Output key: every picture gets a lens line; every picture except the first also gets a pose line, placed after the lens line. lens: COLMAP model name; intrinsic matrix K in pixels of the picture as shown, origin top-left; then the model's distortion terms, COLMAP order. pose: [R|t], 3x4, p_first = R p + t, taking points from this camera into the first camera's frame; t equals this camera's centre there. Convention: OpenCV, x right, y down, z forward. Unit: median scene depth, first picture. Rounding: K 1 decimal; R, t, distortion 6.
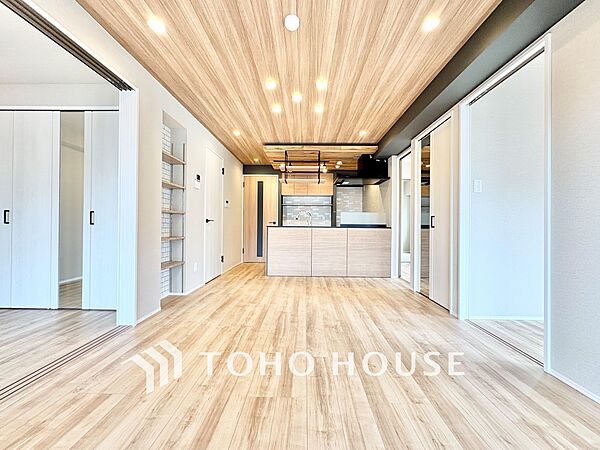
lens RADIAL K [[240.2, 0, 301.5], [0, 240.2, 225.1], [0, 0, 1]] dist [-0.003399, 0.000672]
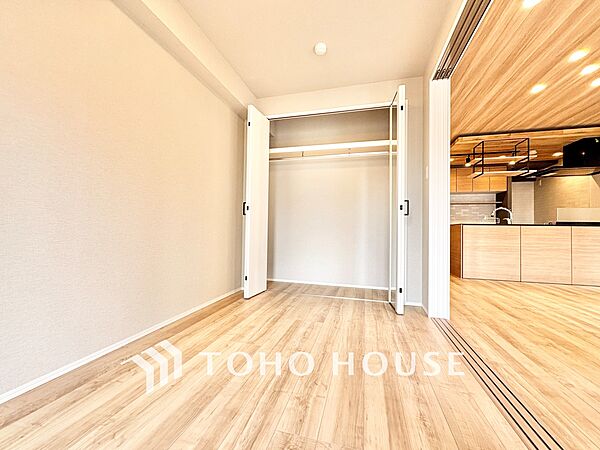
lens RADIAL K [[240.2, 0, 298.3], [0, 240.2, 225.2], [0, 0, 1]] dist [-0.003399, 0.000672]
pose [[0.967478, 0.003250, -0.252932, -0.544641], [-0.008170, 0.999797, -0.018403, 0.032716], [0.252821, 0.019871, 0.967309, -0.051560]]
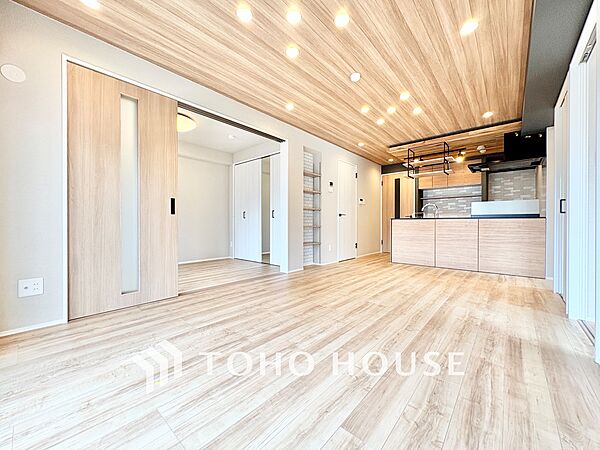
lens RADIAL K [[240.2, 0, 299.8], [0, 240.2, 223.9], [0, 0, 1]] dist [-0.003399, 0.000672]
pose [[0.761742, -0.006769, -0.647846, 0.276229], [0.006542, 0.999975, -0.002757, 0.030782], [0.647848, -0.002138, 0.761767, -0.154143]]
